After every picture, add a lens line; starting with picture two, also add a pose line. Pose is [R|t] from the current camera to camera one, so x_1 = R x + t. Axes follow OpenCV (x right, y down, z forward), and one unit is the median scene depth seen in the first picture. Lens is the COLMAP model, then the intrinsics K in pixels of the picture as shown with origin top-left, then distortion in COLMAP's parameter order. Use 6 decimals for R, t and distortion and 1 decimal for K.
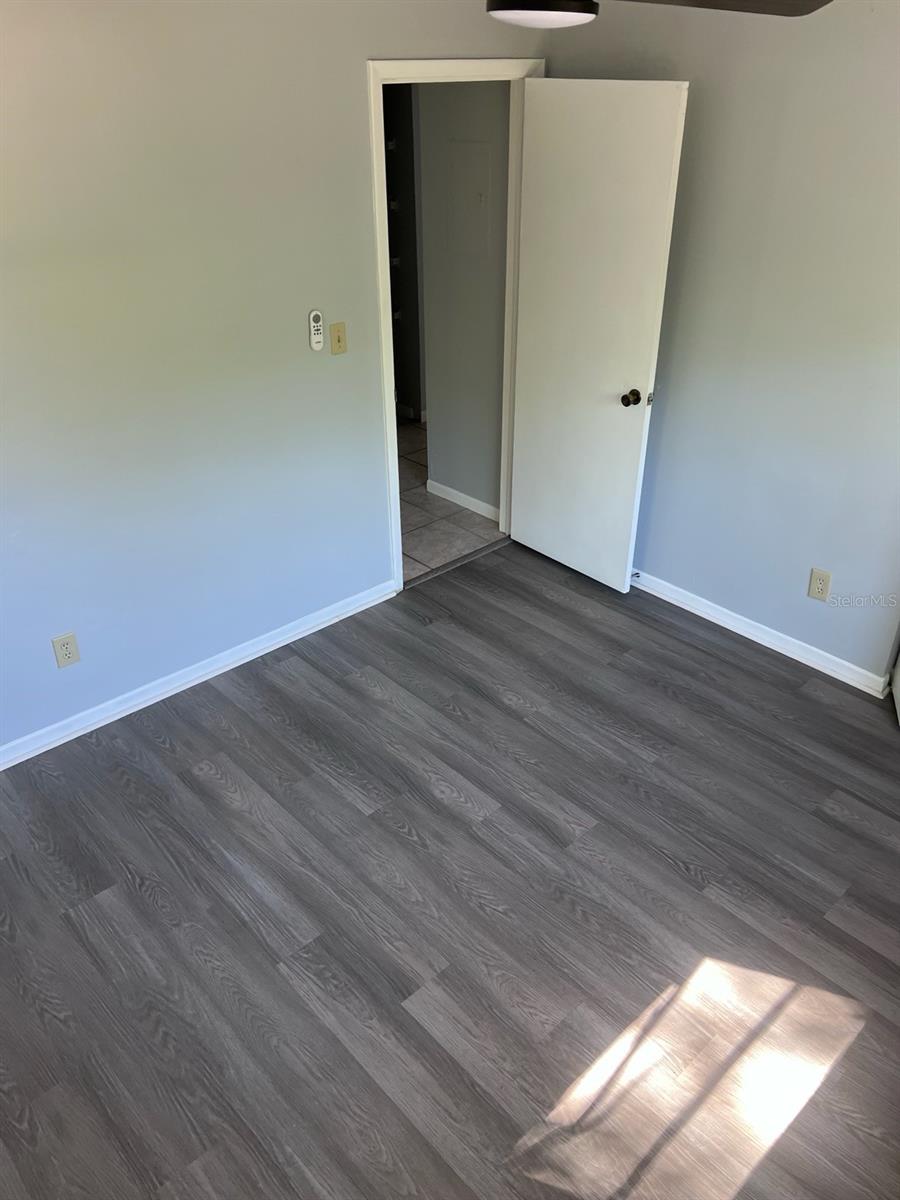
lens RADIAL K [[896.8, 0, 450.0], [0, 896.8, 600.0], [0, 0, 1]] dist [0.046335, 0.000129]
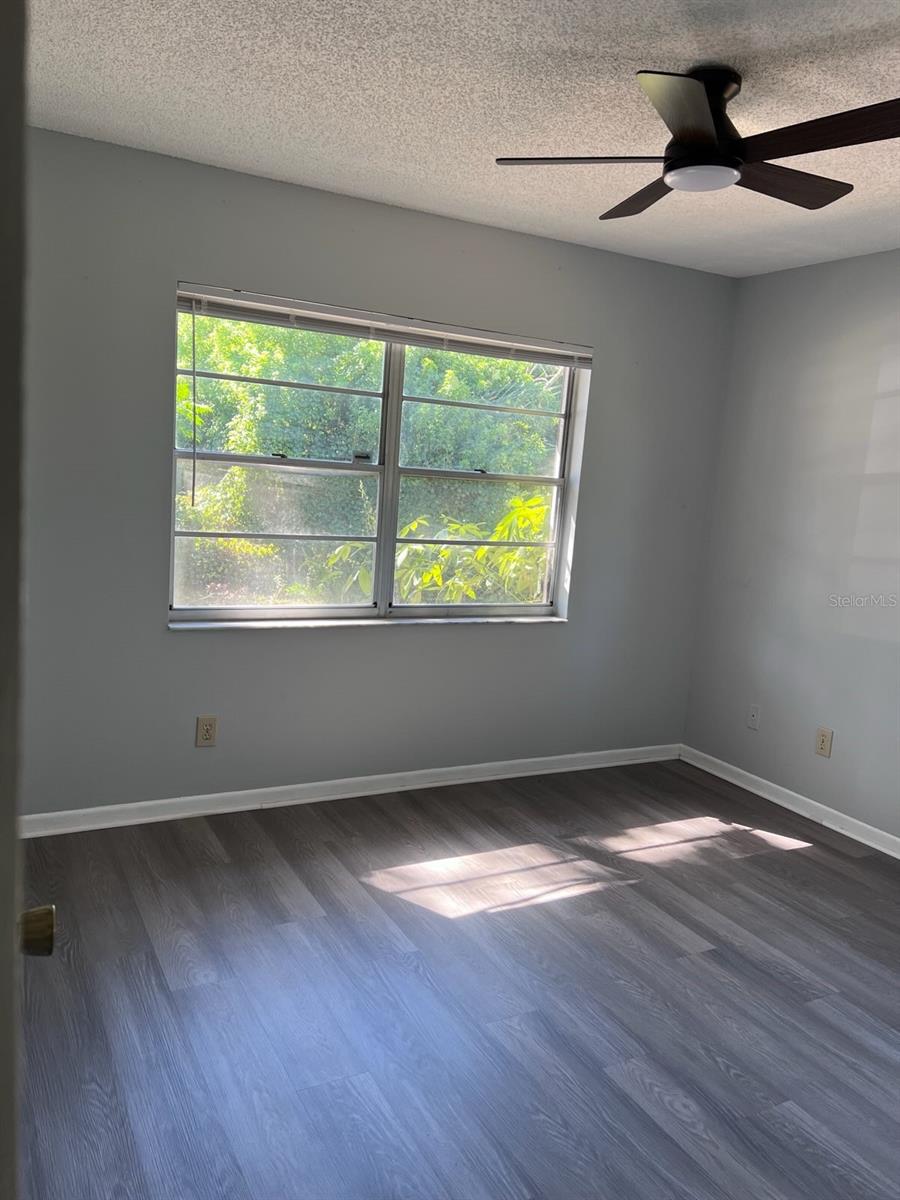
lens RADIAL K [[896.8, 0, 450.0], [0, 896.8, 600.0], [0, 0, 1]] dist [0.046335, 0.000129]
pose [[-0.965563, -0.118995, 0.231363, 0.059528], [0.056034, 0.773290, 0.631572, -0.639002], [-0.254065, 0.622787, -0.739992, 1.551639]]
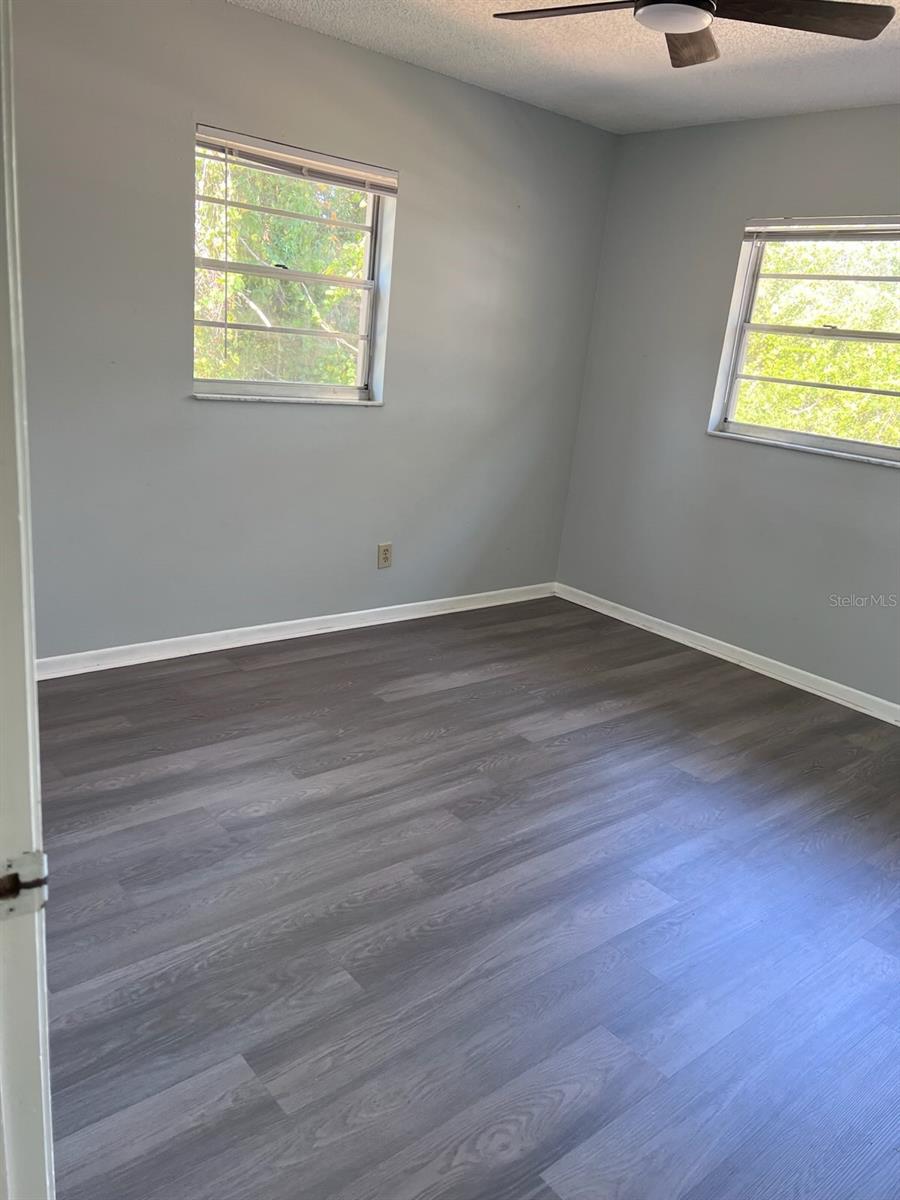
lens RADIAL K [[896.8, 0, 450.0], [0, 896.8, 600.0], [0, 0, 1]] dist [0.046335, 0.000129]
pose [[-0.992906, -0.117857, 0.015735, 0.191567], [-0.066661, 0.661345, 0.747114, -0.689914], [-0.098459, 0.740765, -0.664510, 1.646389]]
